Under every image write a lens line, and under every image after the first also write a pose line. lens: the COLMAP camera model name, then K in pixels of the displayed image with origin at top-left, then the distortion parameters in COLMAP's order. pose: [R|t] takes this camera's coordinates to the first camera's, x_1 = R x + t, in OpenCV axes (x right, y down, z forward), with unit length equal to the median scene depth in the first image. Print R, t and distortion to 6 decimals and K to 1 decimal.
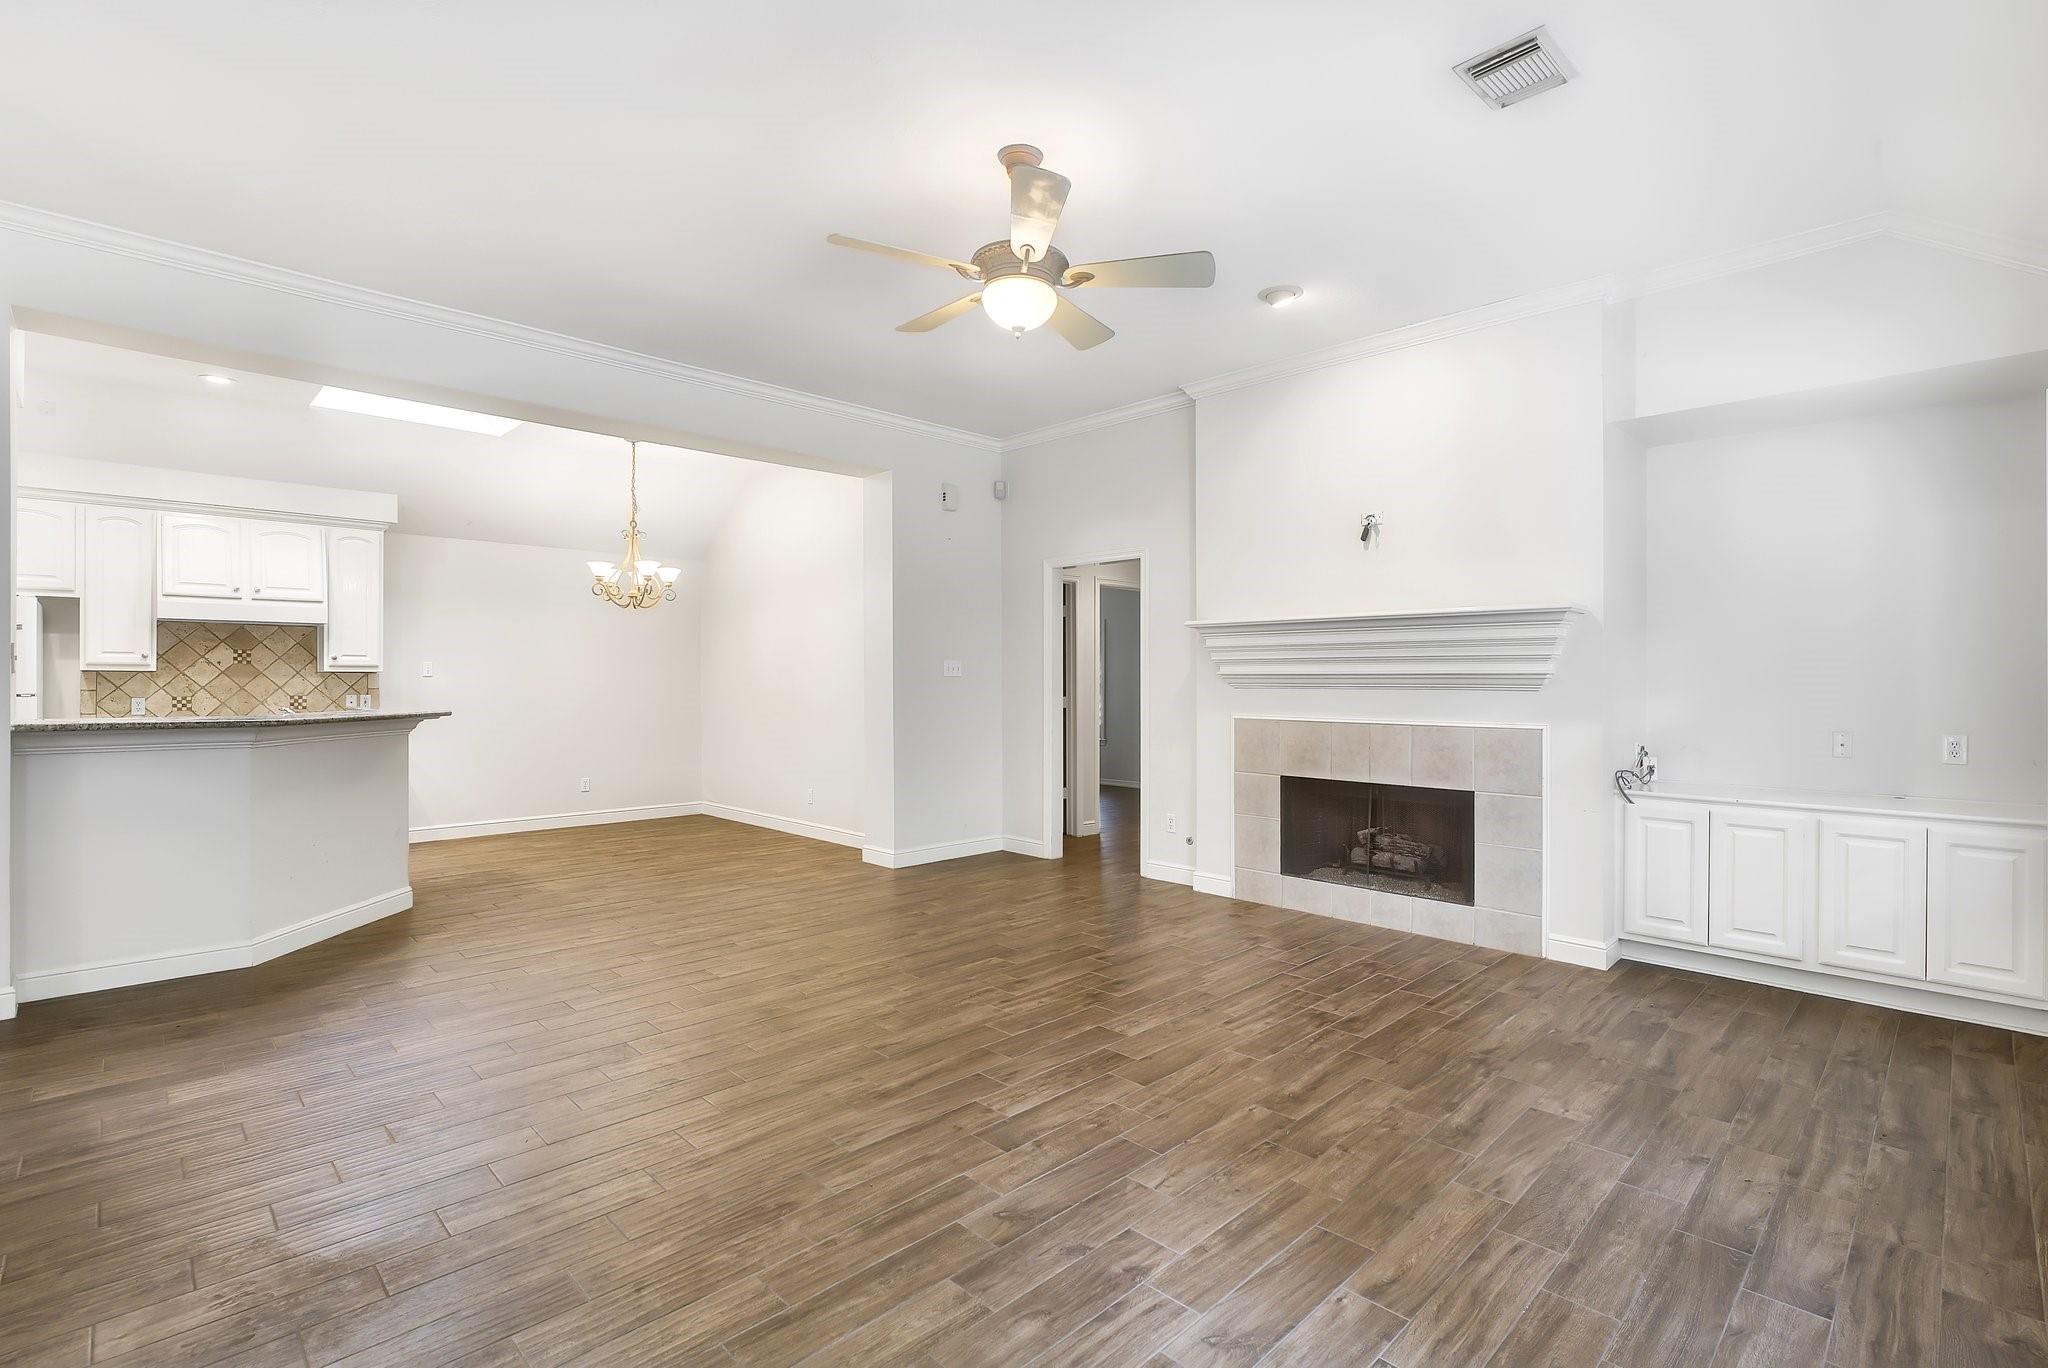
lens RADIAL K [[951.2, 0, 1037.9], [0, 951.2, 687.5], [0, 0, 1]] dist [-0.018203, -0.000066]
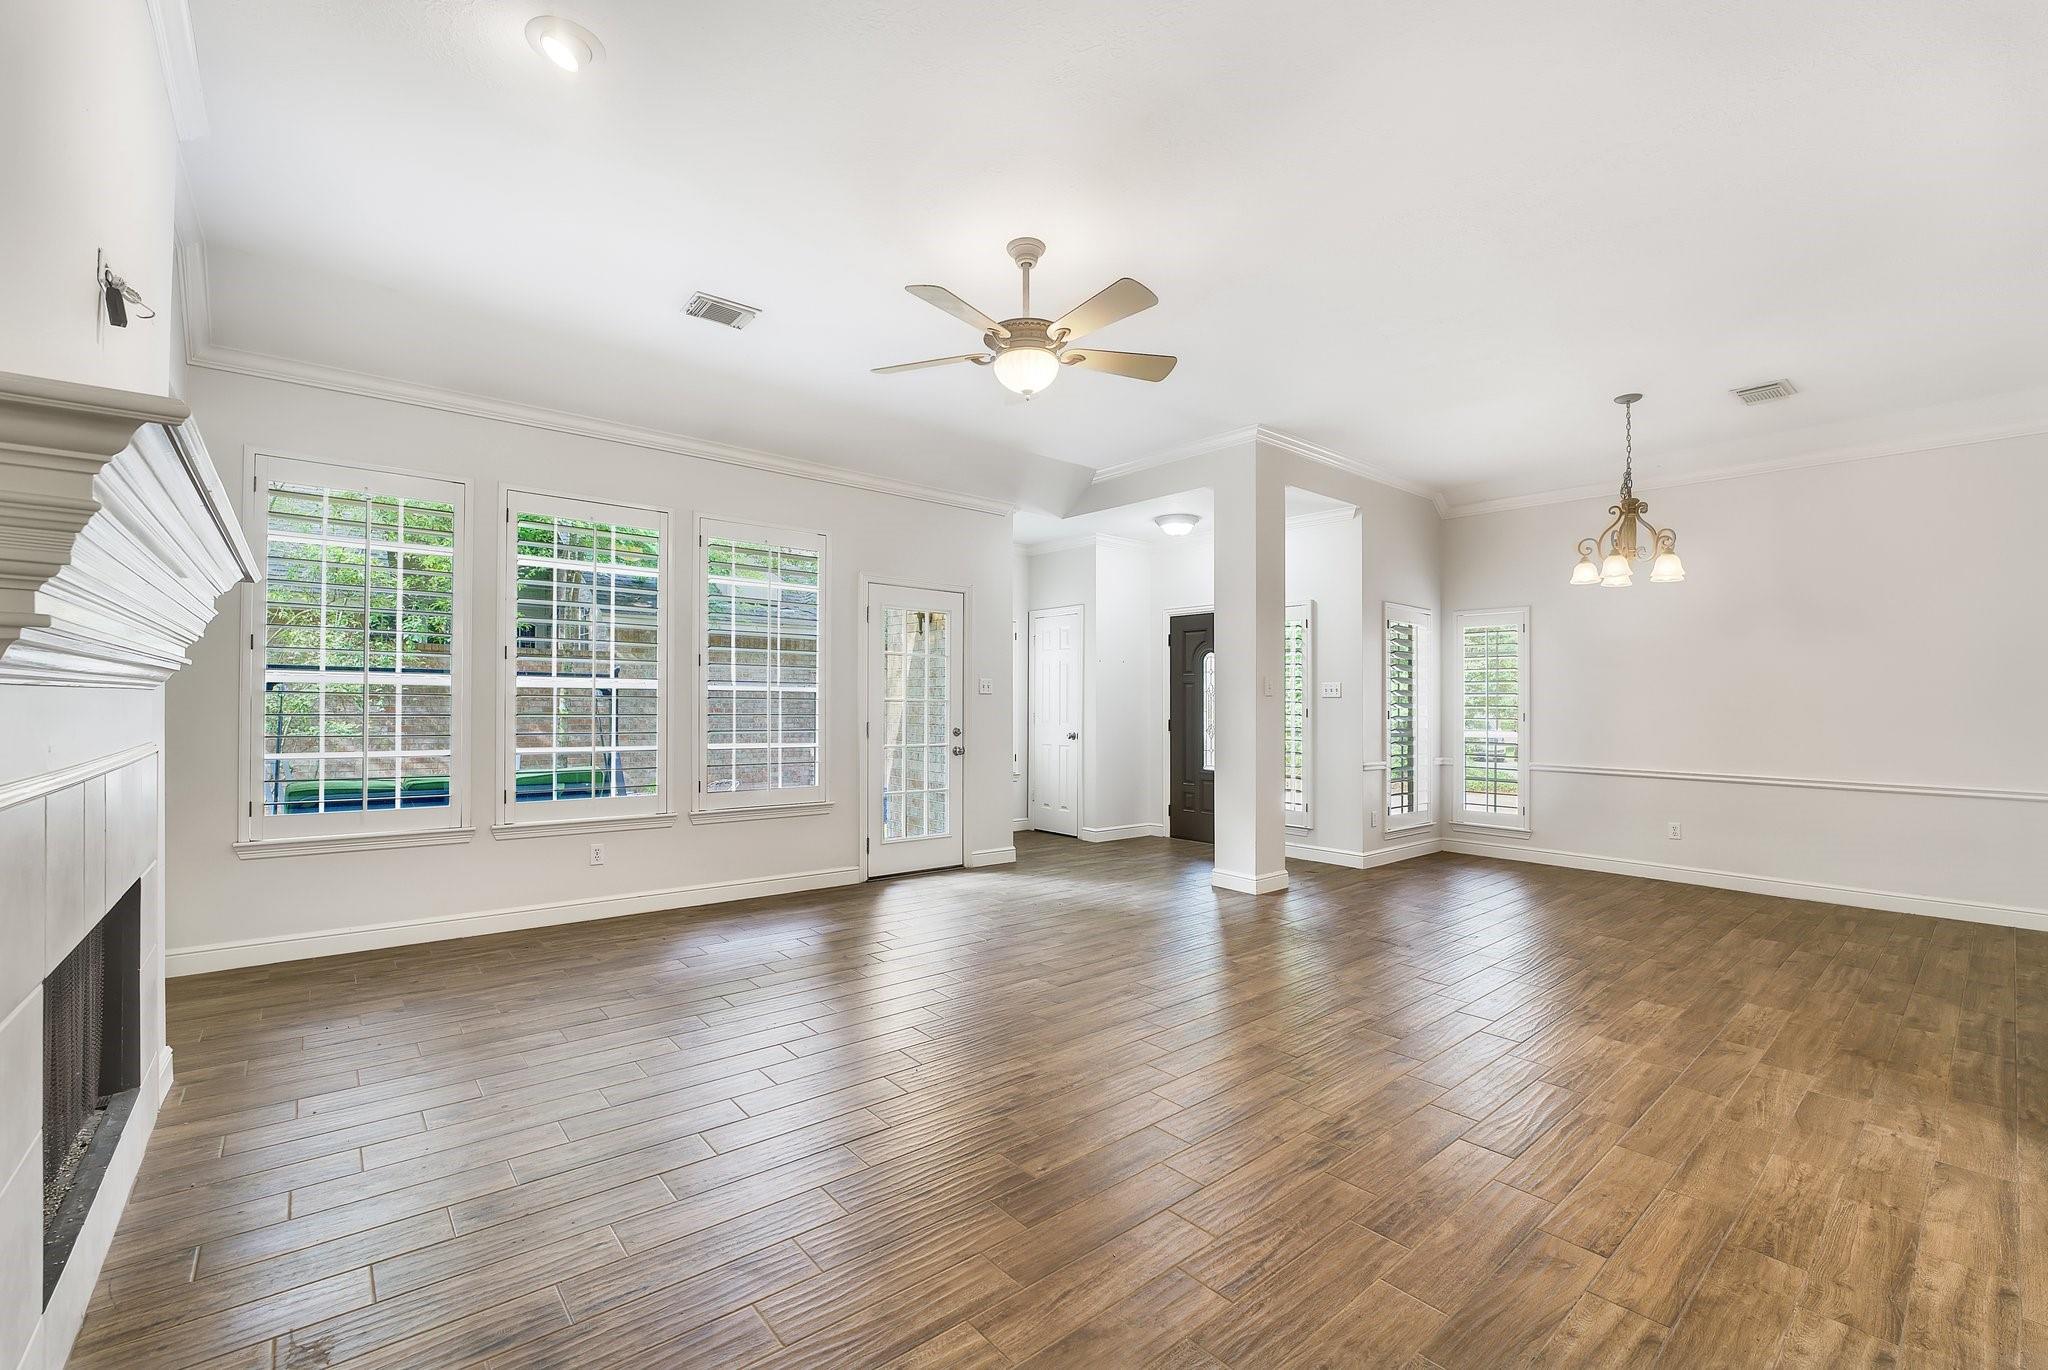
lens RADIAL K [[854.1, 0, 1024.0], [0, 854.1, 685.0], [0, 0, 1]] dist [-0.025020, 0.000740]
pose [[-0.996561, -0.009933, 0.082260, -0.064270], [-0.010989, 0.999863, -0.012391, 0.002870], [-0.082126, -0.013253, -0.996534, 1.270448]]
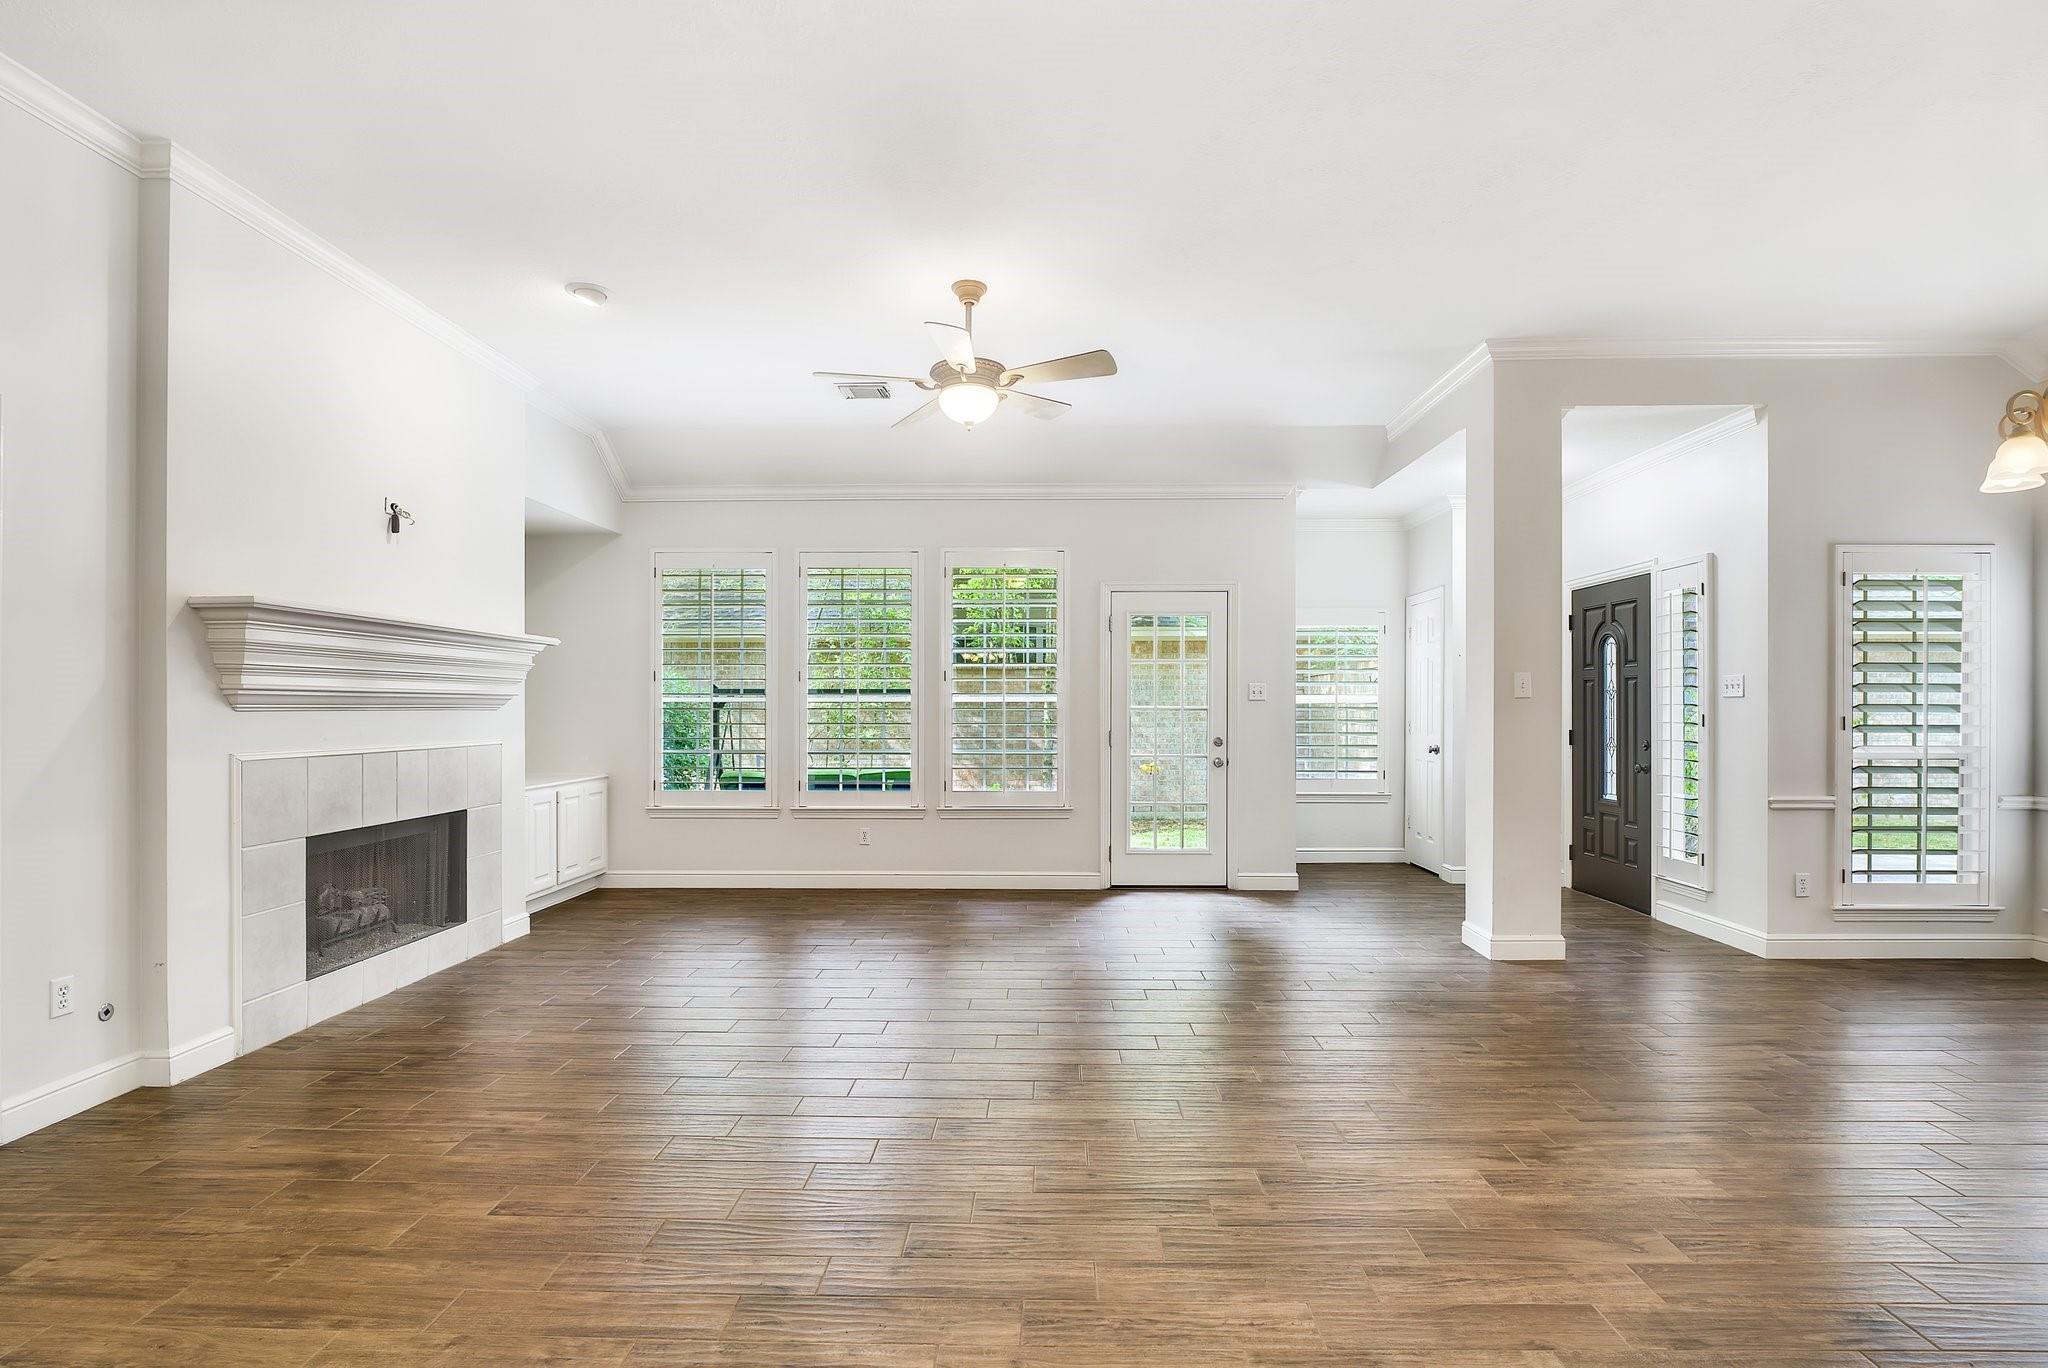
lens RADIAL K [[980.2, 0, 1021.7], [0, 980.2, 702.4], [0, 0, 1]] dist [-0.018101, -0.000709]
pose [[-0.693840, 0.002123, 0.720126, -0.631243], [0.007329, 0.999965, 0.004114, -0.003978], [-0.720092, 0.008132, -0.693831, 1.148125]]
